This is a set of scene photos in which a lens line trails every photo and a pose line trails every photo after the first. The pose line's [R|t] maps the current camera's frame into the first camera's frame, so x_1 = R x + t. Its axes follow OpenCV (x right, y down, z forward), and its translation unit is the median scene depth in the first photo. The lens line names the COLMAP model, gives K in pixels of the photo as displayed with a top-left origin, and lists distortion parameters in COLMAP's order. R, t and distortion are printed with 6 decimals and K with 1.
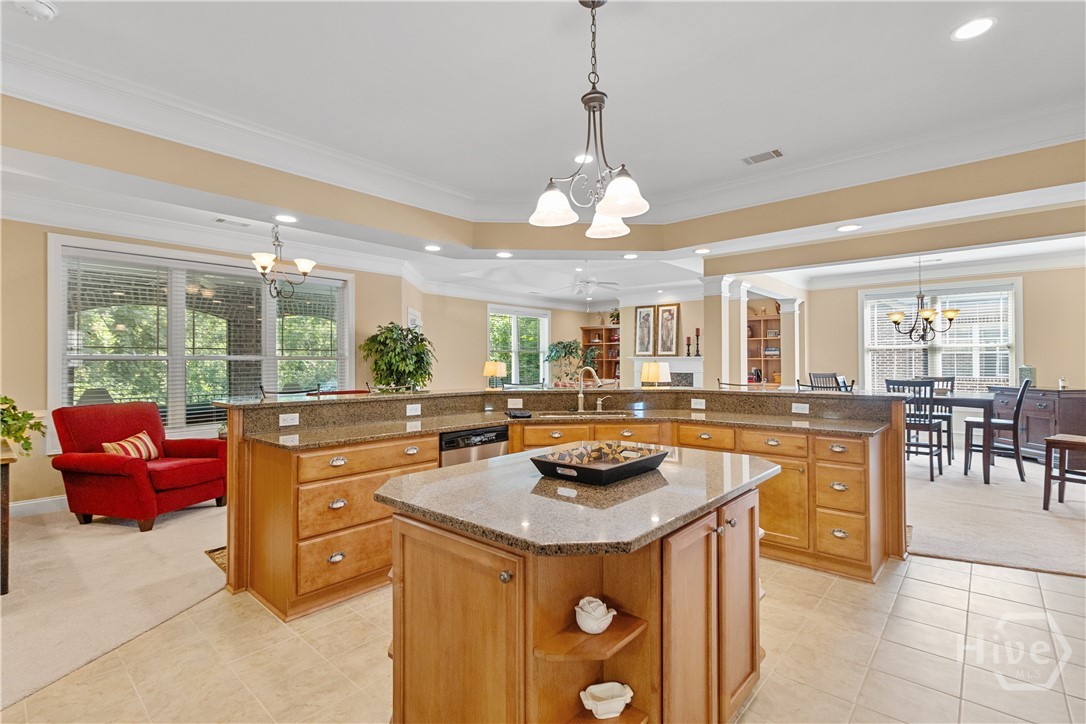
lens RADIAL K [[501.3, 0, 542.4], [0, 501.3, 358.8], [0, 0, 1]] dist [-0.000291, 0.000987]
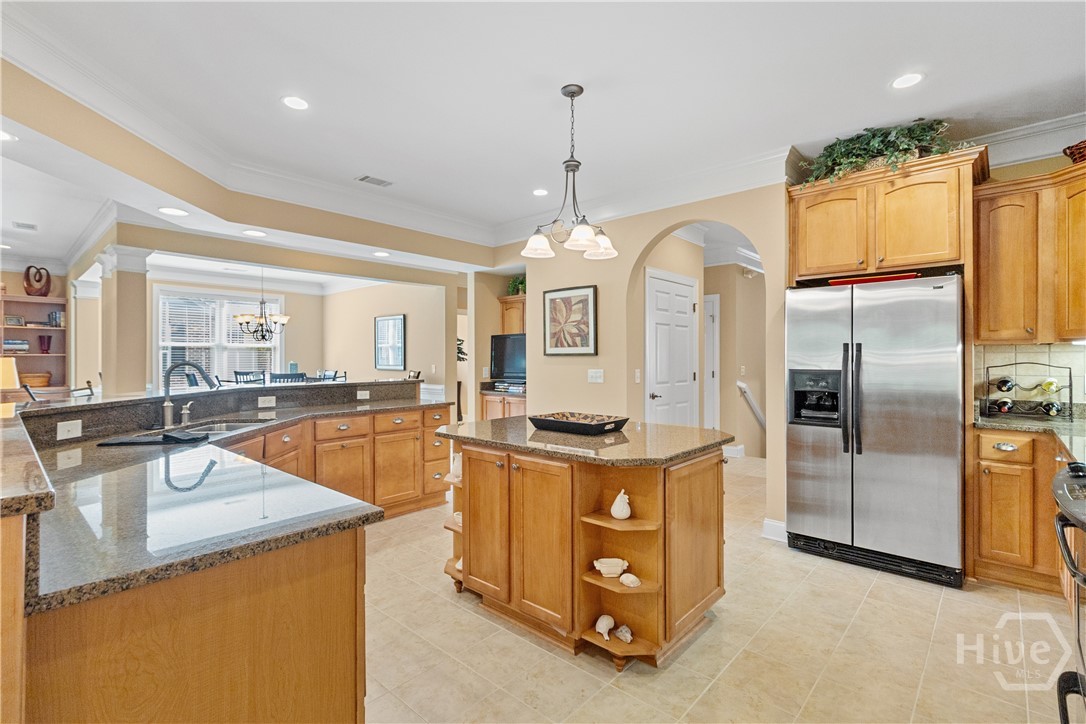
lens RADIAL K [[503.5, 0, 537.7], [0, 503.5, 354.1], [0, 0, 1]] dist [-0.003398, -0.000203]
pose [[0.018383, 0.012627, 0.999751, -0.402708], [-0.003942, 0.999913, -0.012556, 0.008154], [-0.999823, -0.003711, 0.018431, 0.327321]]
